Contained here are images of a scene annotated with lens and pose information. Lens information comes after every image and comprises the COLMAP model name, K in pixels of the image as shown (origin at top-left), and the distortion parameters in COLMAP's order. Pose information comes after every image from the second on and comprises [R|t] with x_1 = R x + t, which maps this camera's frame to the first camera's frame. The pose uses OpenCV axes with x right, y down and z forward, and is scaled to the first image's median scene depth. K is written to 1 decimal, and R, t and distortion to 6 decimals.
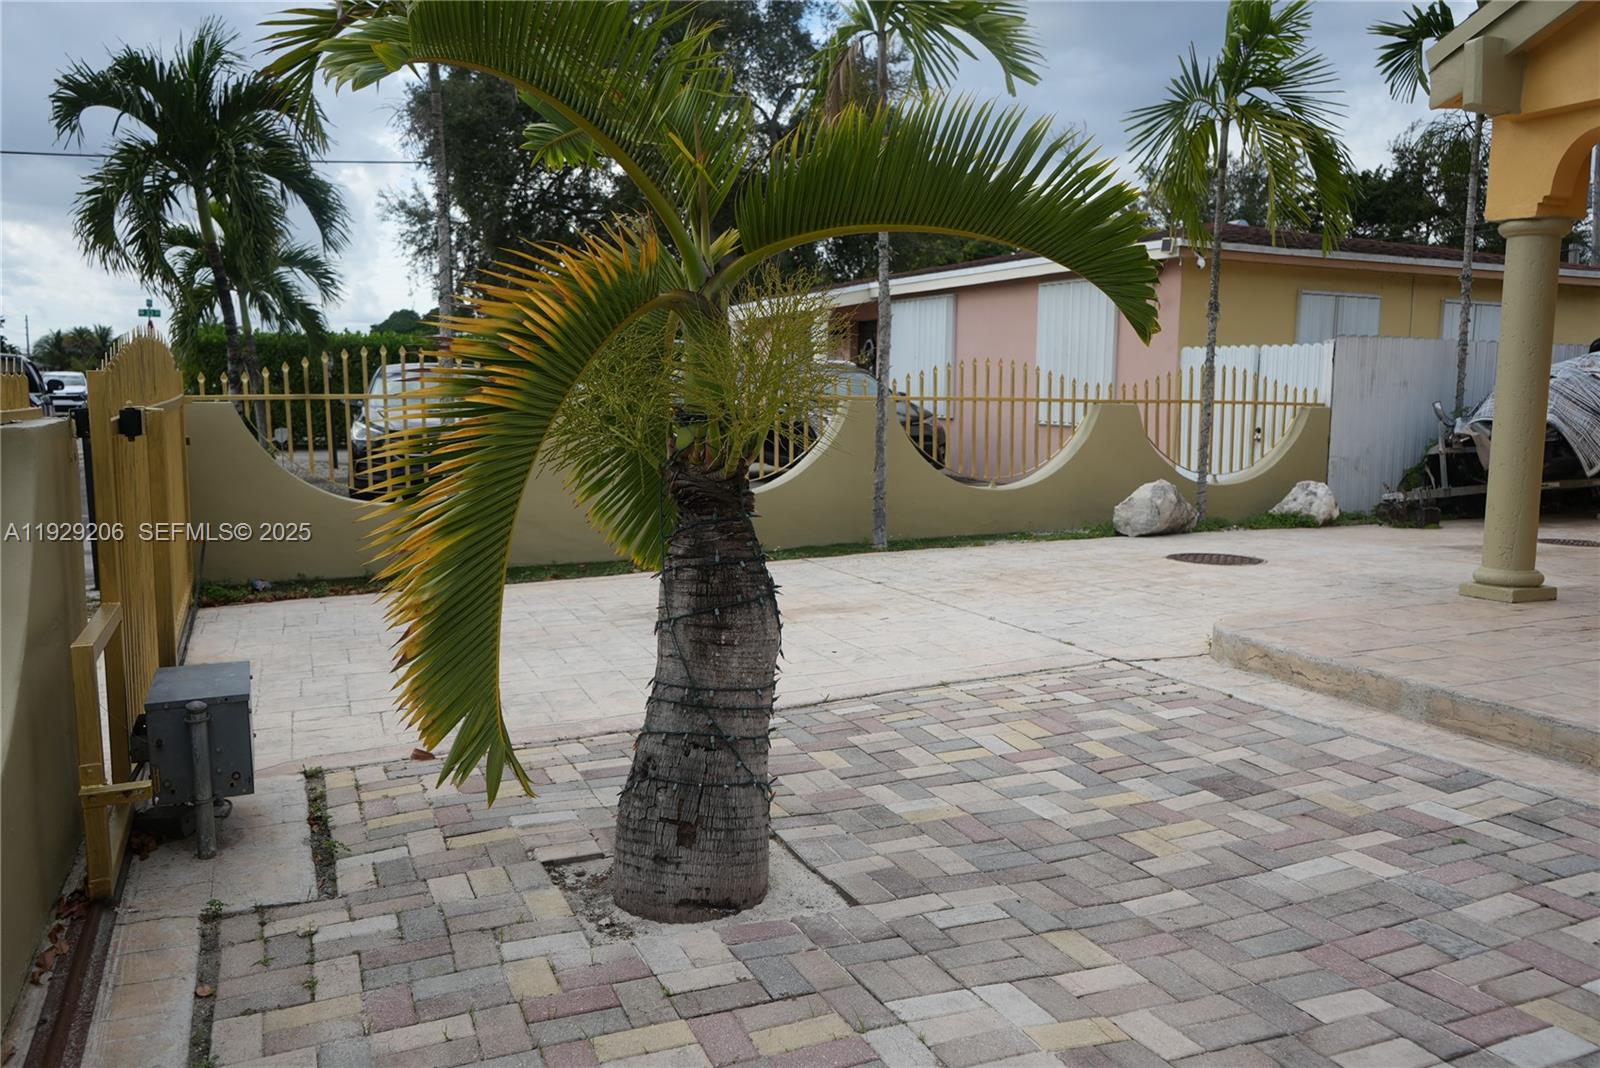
lens RADIAL K [[1282.0, 0, 796.0], [0, 1282.0, 531.6], [0, 0, 1]] dist [-0.007774, 0.008795]
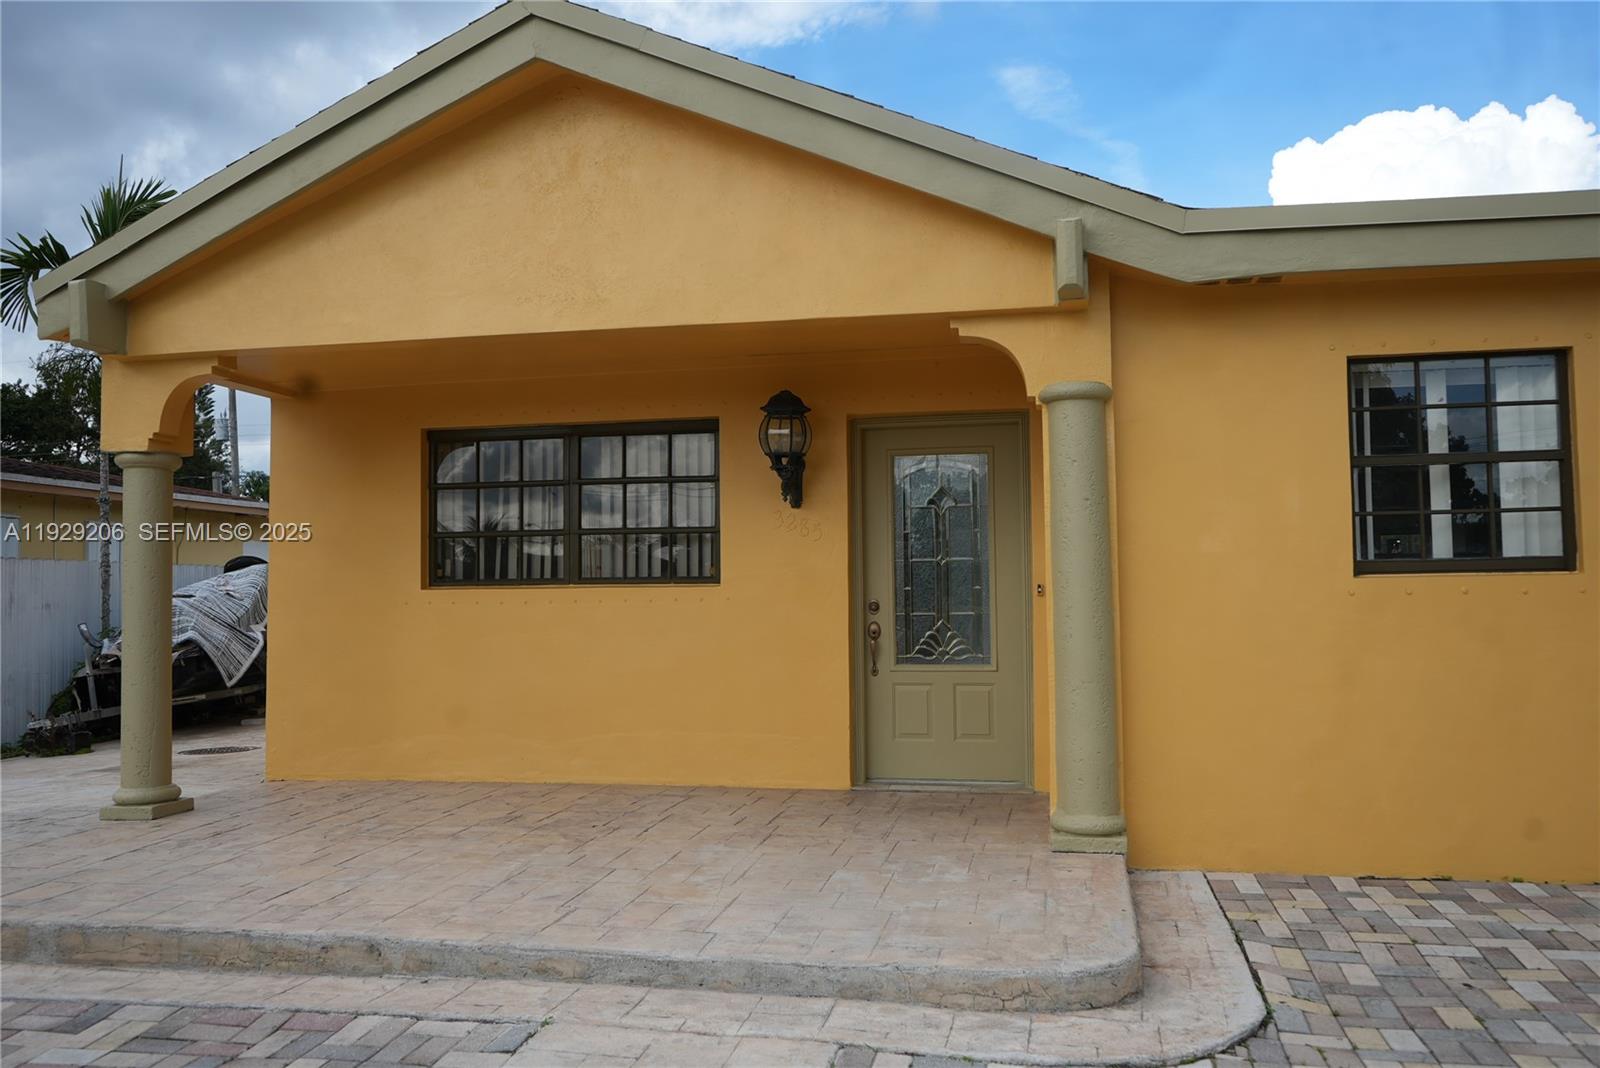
lens RADIAL K [[1282.0, 0, 796.0], [0, 1282.0, 531.6], [0, 0, 1]] dist [-0.007774, 0.008795]
pose [[0.578721, 0.016975, 0.815349, 0.020066], [0.119679, 0.987191, -0.105500, -0.001928], [-0.806696, 0.158635, 0.569277, -0.032419]]
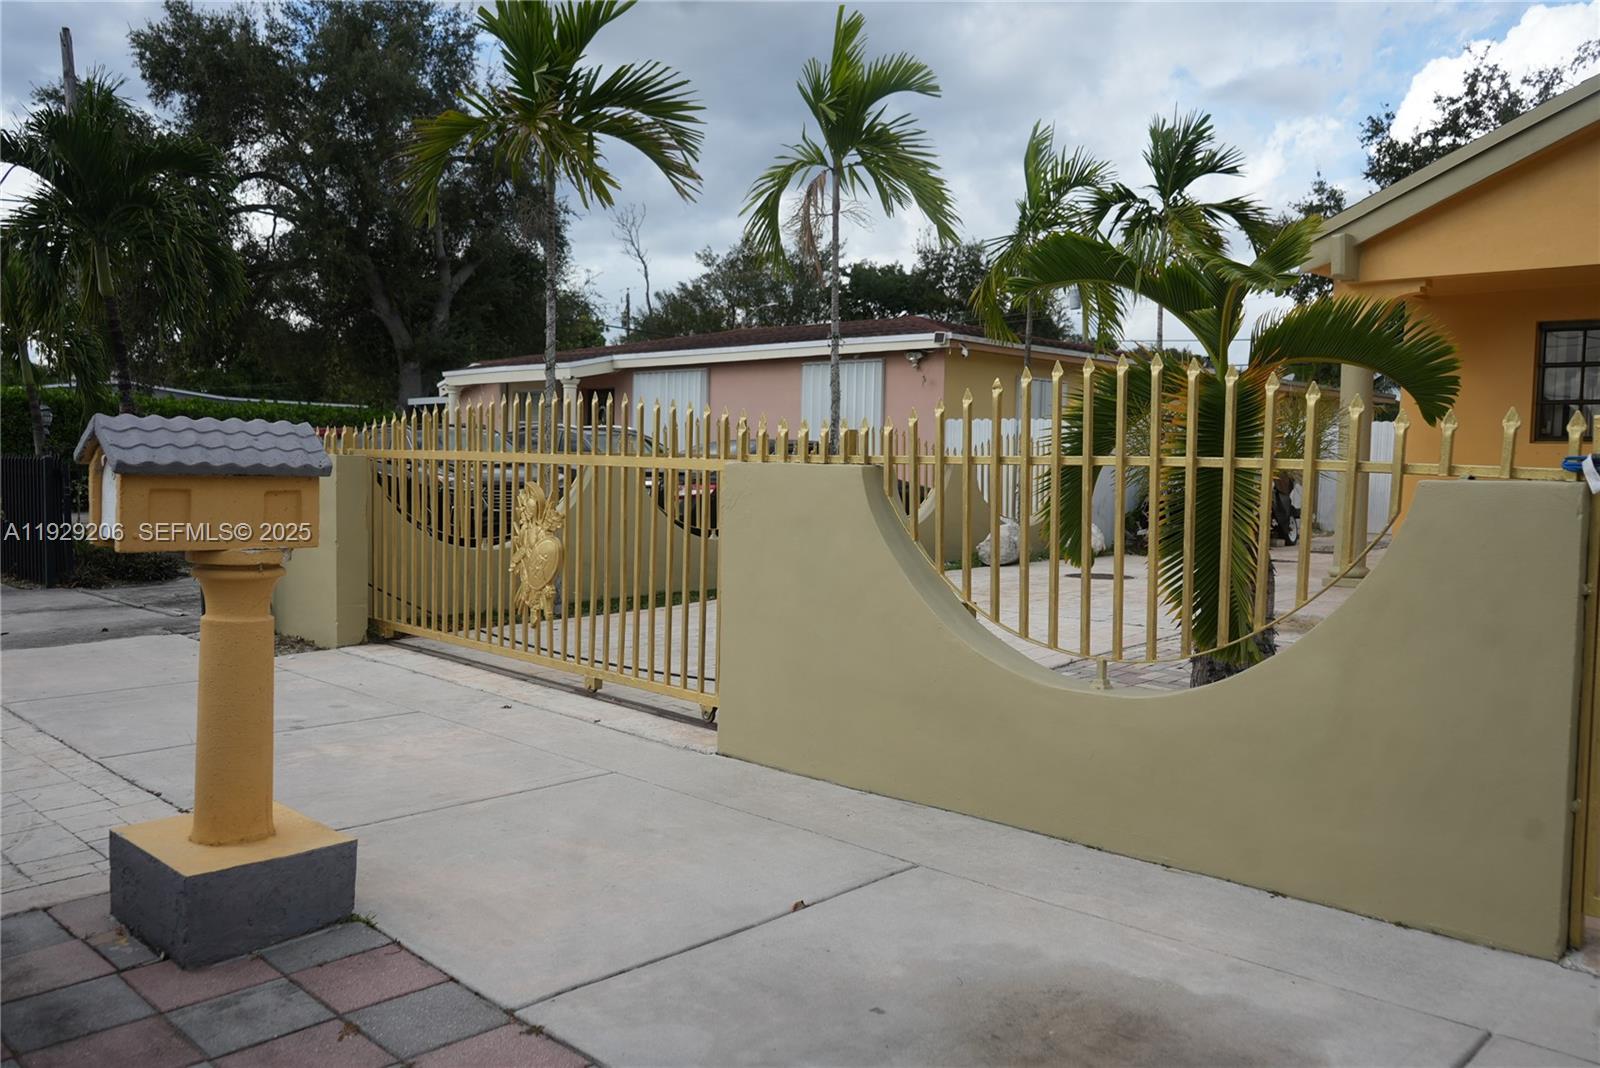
lens RADIAL K [[1282.0, 0, 796.0], [0, 1282.0, 531.6], [0, 0, 1]] dist [-0.007774, 0.008795]
pose [[0.926192, -0.020664, 0.376484, -0.701155], [0.039551, 0.998313, -0.042505, 0.026915], [-0.374971, 0.054258, 0.925447, -0.200582]]
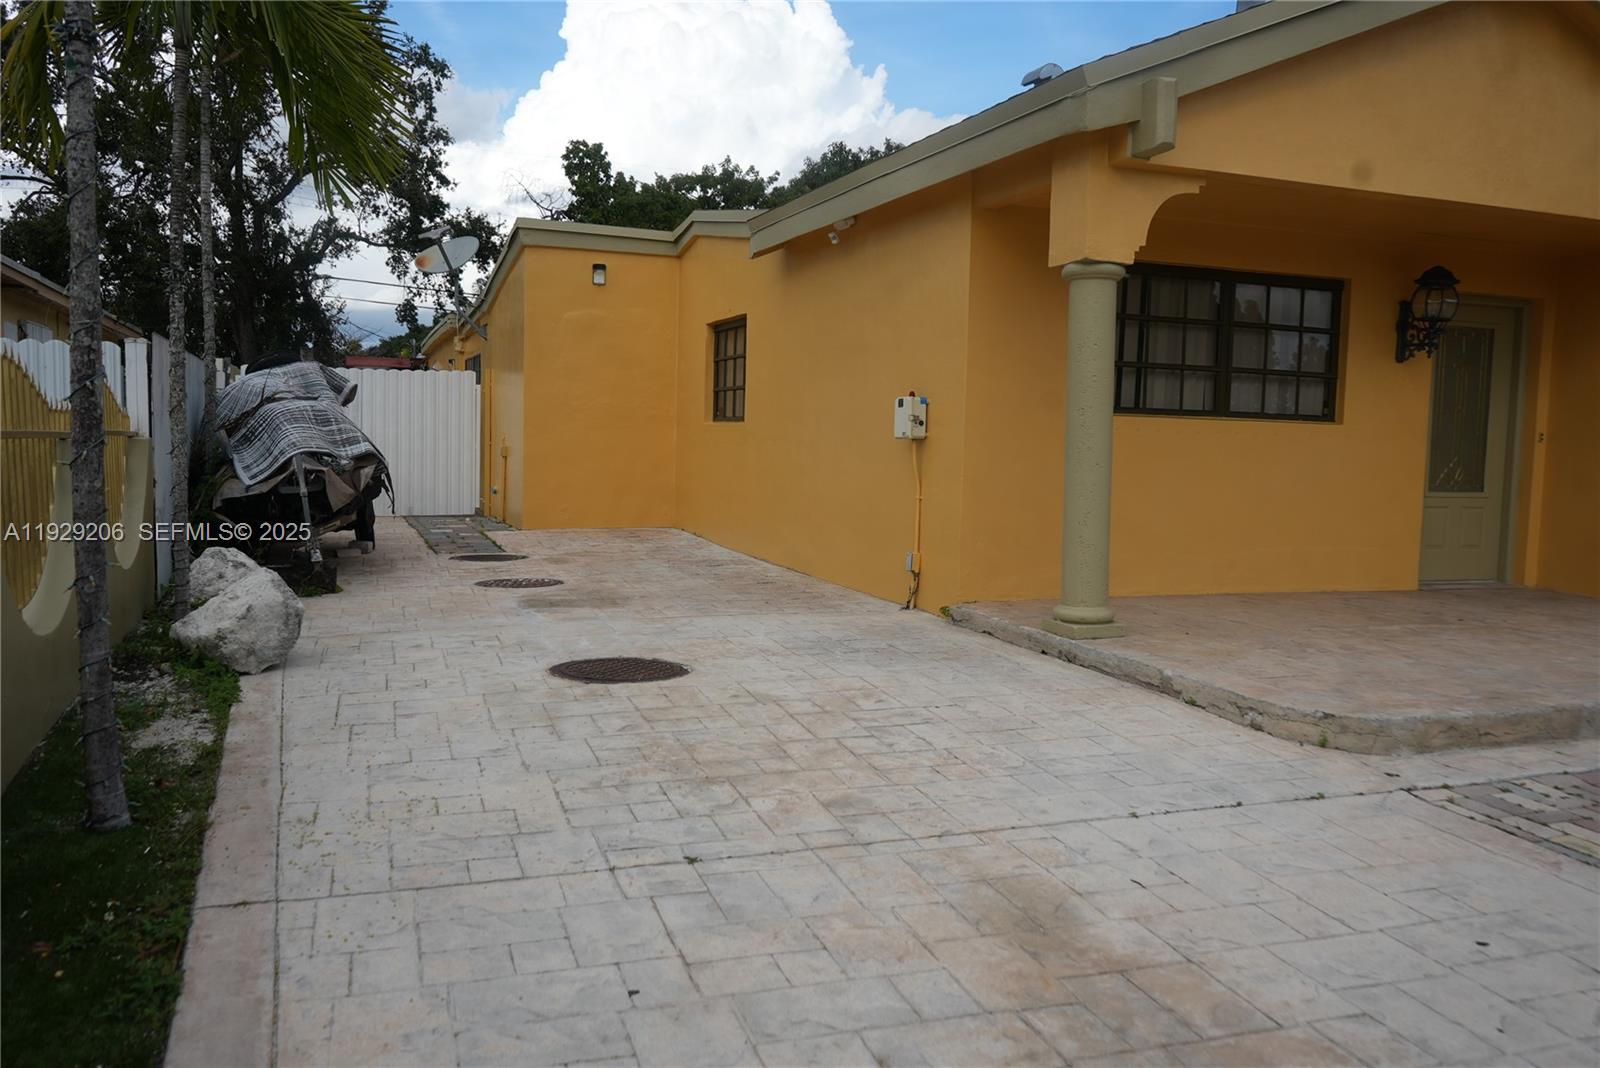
lens RADIAL K [[1262.8, 0, 793.4], [0, 1262.8, 539.7], [0, 0, 1]] dist [-0.000296, -0.012380]
pose [[0.069005, -0.101869, 0.992402, -0.500027], [0.092444, 0.991146, 0.095312, -0.151636], [-0.993324, 0.085164, 0.077811, 1.243903]]
